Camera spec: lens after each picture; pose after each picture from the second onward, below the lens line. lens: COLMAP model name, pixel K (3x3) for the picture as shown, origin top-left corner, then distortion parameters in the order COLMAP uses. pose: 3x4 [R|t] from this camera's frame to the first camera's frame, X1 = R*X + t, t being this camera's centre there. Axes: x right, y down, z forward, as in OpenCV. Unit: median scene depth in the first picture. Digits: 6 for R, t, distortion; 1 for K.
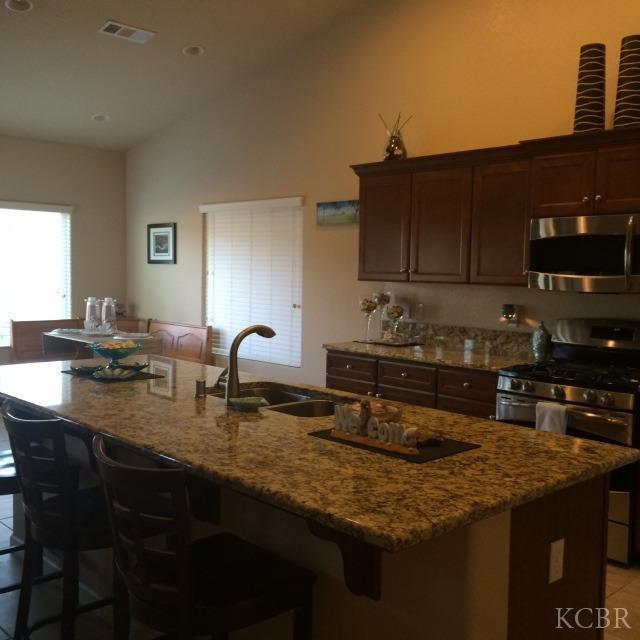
lens RADIAL K [[715.8, 0, 320.0], [0, 715.8, 320.0], [0, 0, 1]] dist [0.053711, 0.018004]
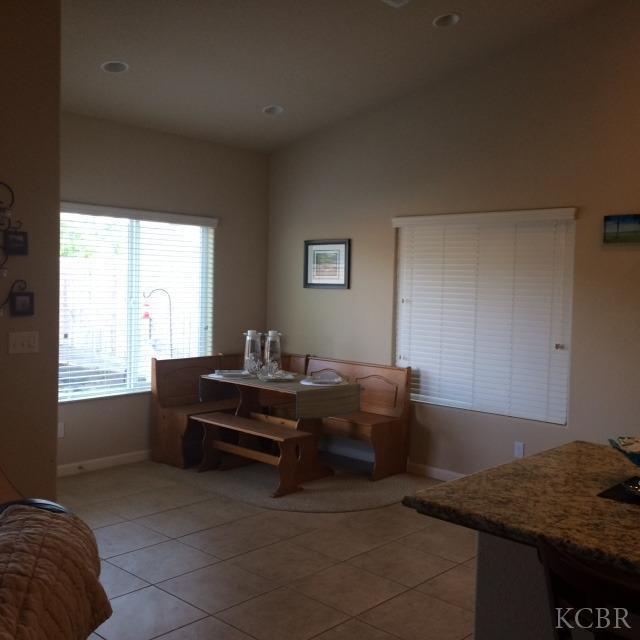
lens RADIAL K [[715.8, 0, 320.0], [0, 715.8, 320.0], [0, 0, 1]] dist [0.053711, 0.018004]
pose [[0.998457, 0.001196, 0.055523, -0.289917], [-0.000214, 0.999843, -0.017691, -0.029259], [-0.055535, 0.017652, 0.998301, 0.191347]]
